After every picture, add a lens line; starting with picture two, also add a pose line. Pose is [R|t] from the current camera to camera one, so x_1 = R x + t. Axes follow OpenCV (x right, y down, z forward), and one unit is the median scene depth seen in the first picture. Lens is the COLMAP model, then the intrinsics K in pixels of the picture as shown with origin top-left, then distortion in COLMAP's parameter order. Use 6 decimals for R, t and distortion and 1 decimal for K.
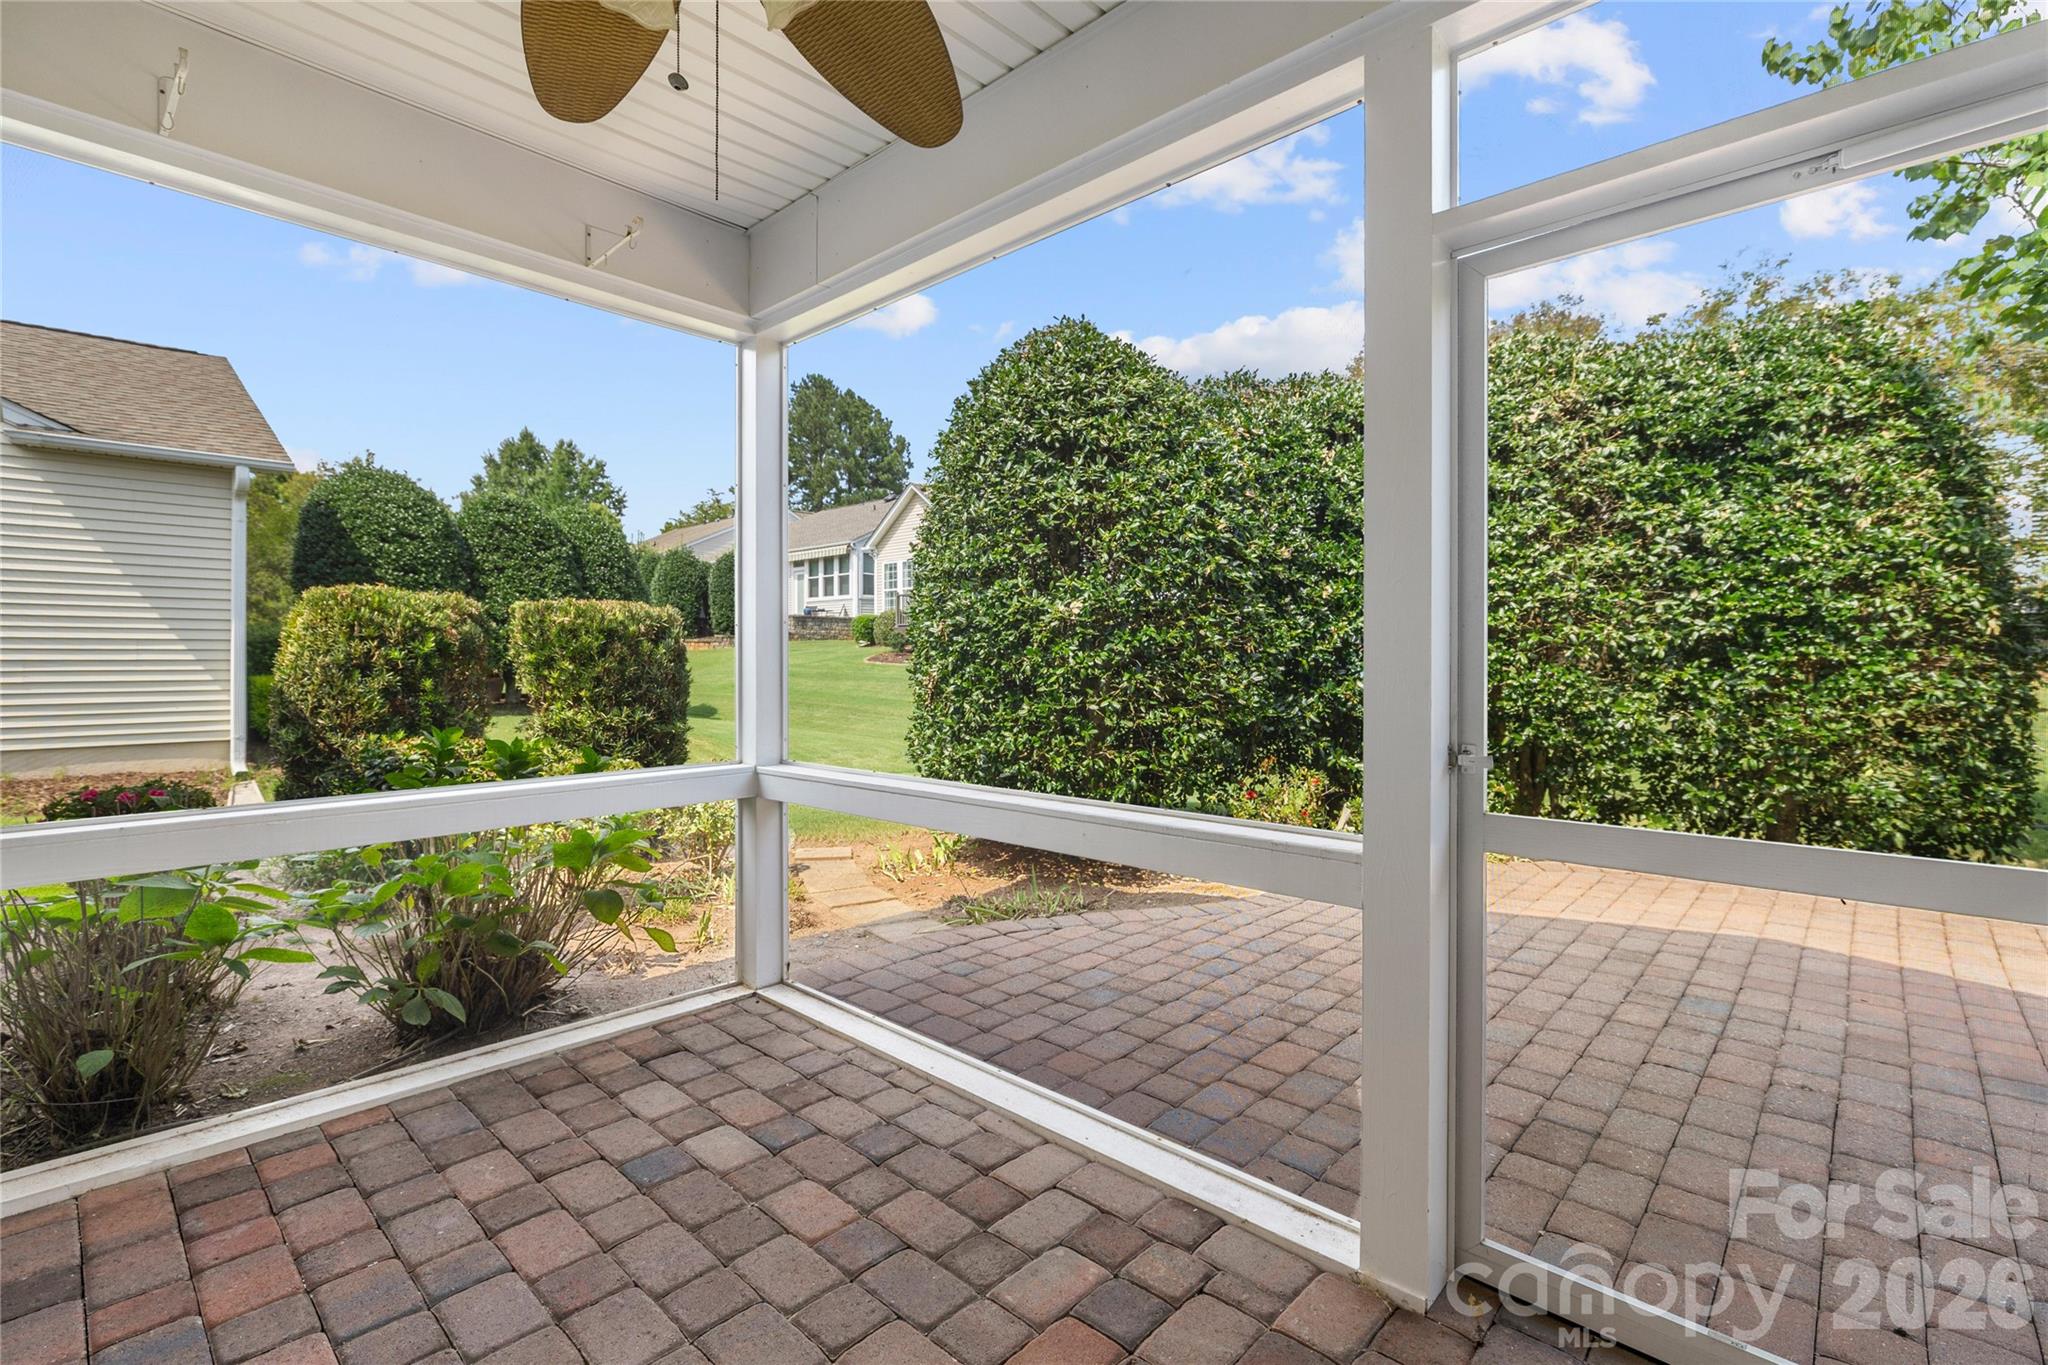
lens RADIAL K [[910.7, 0, 1035.2], [0, 910.7, 671.1], [0, 0, 1]] dist [-0.006923, 0.000136]
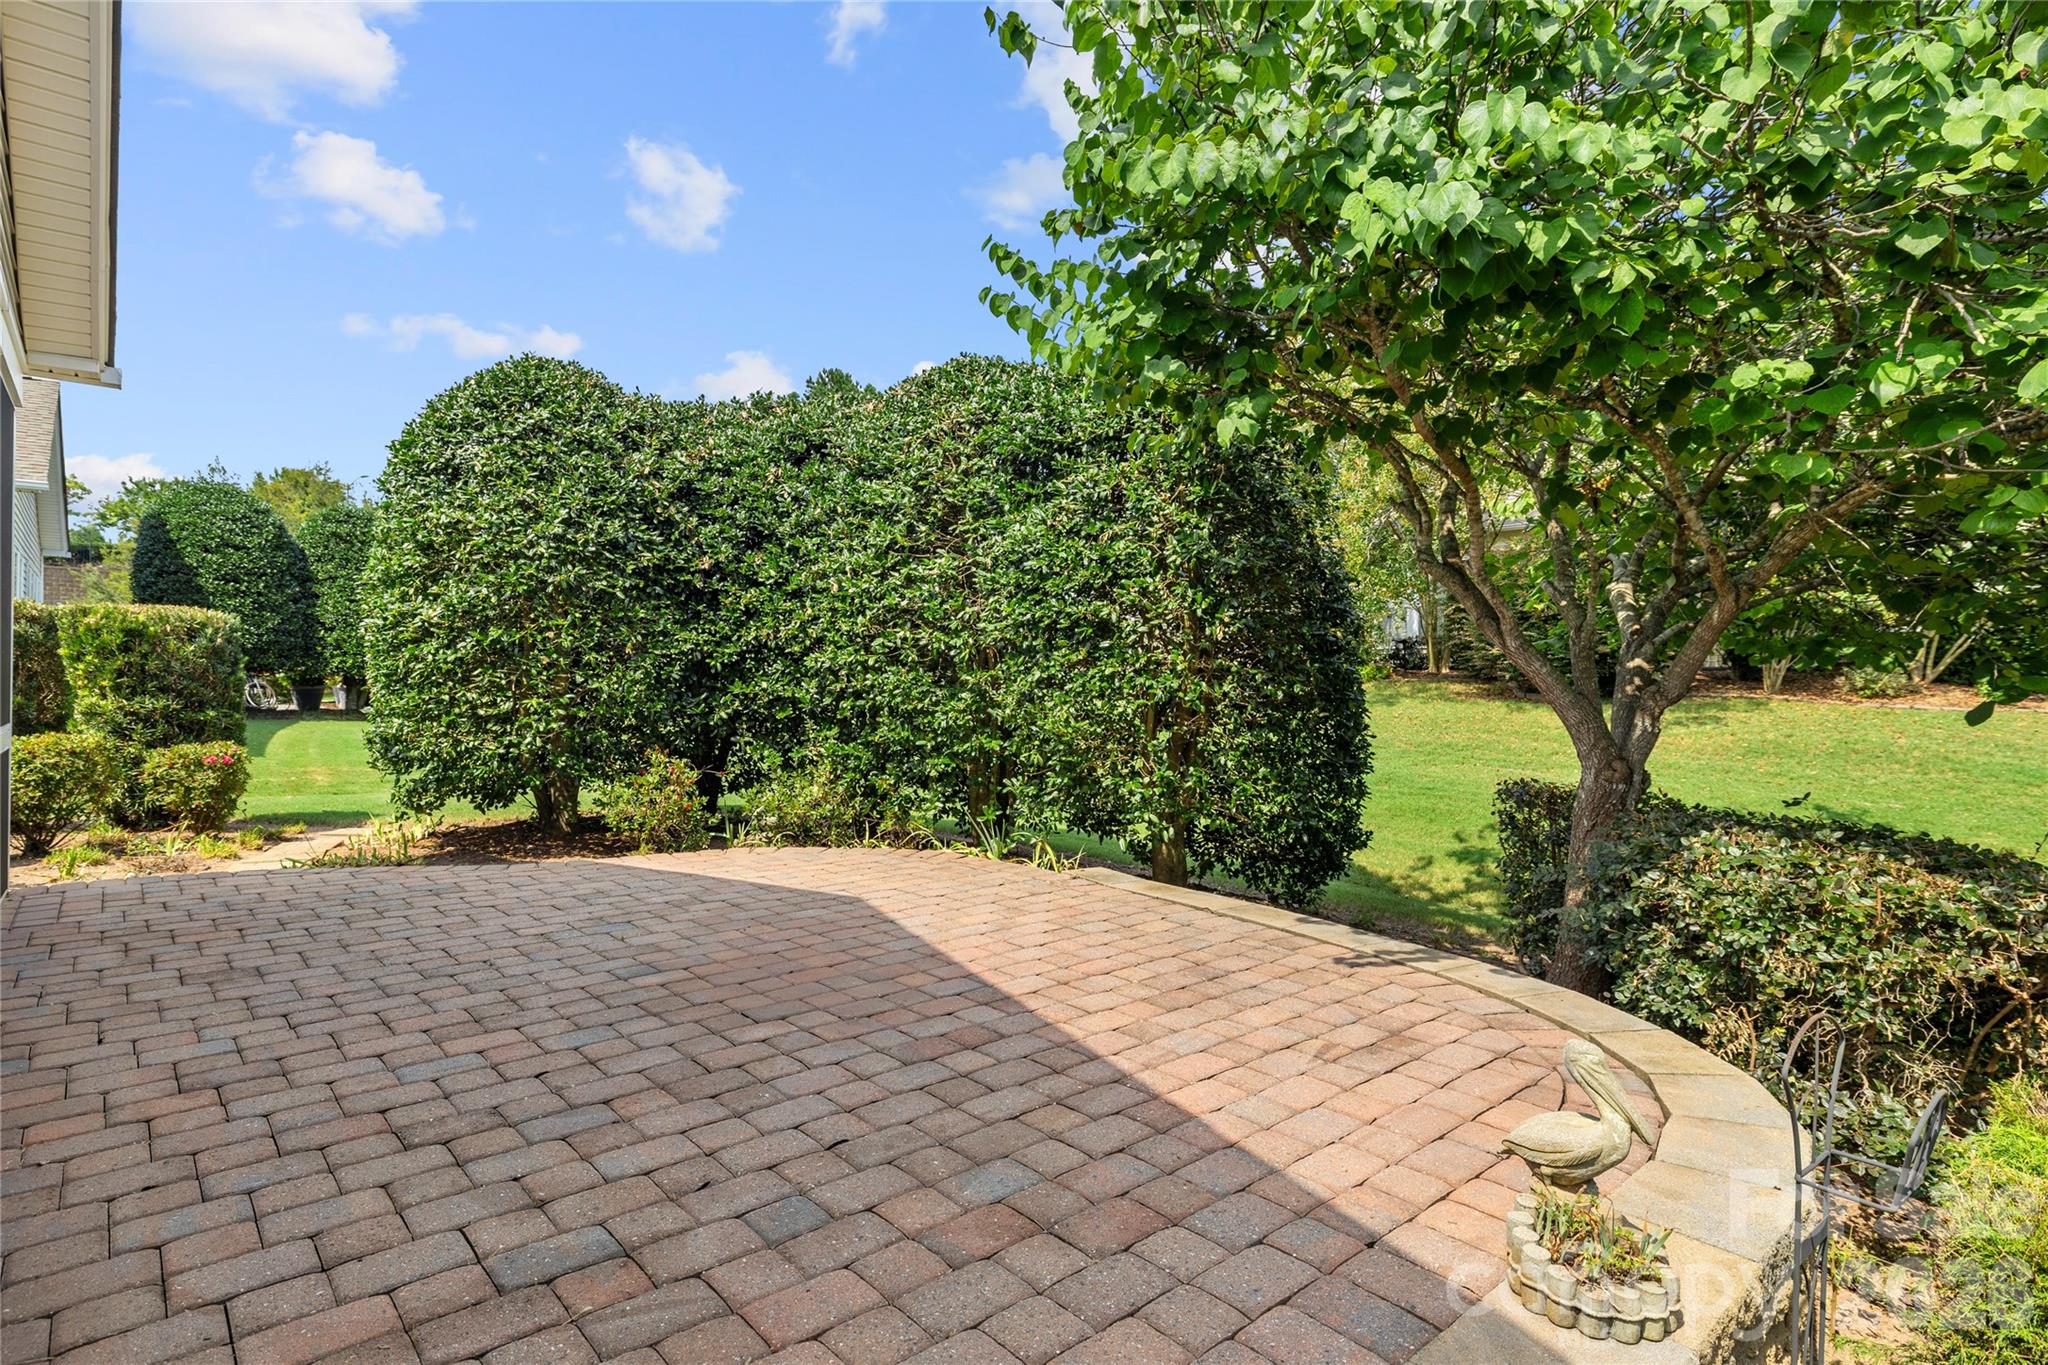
lens RADIAL K [[1024.4, 0, 989.0], [0, 1024.4, 678.6], [0, 0, 1]] dist [-0.002804, -0.000827]
pose [[0.993666, 0.011543, -0.111780, 0.950241], [-0.013177, 0.999817, -0.013886, 0.026501], [0.111599, 0.015271, 0.993636, -0.233572]]
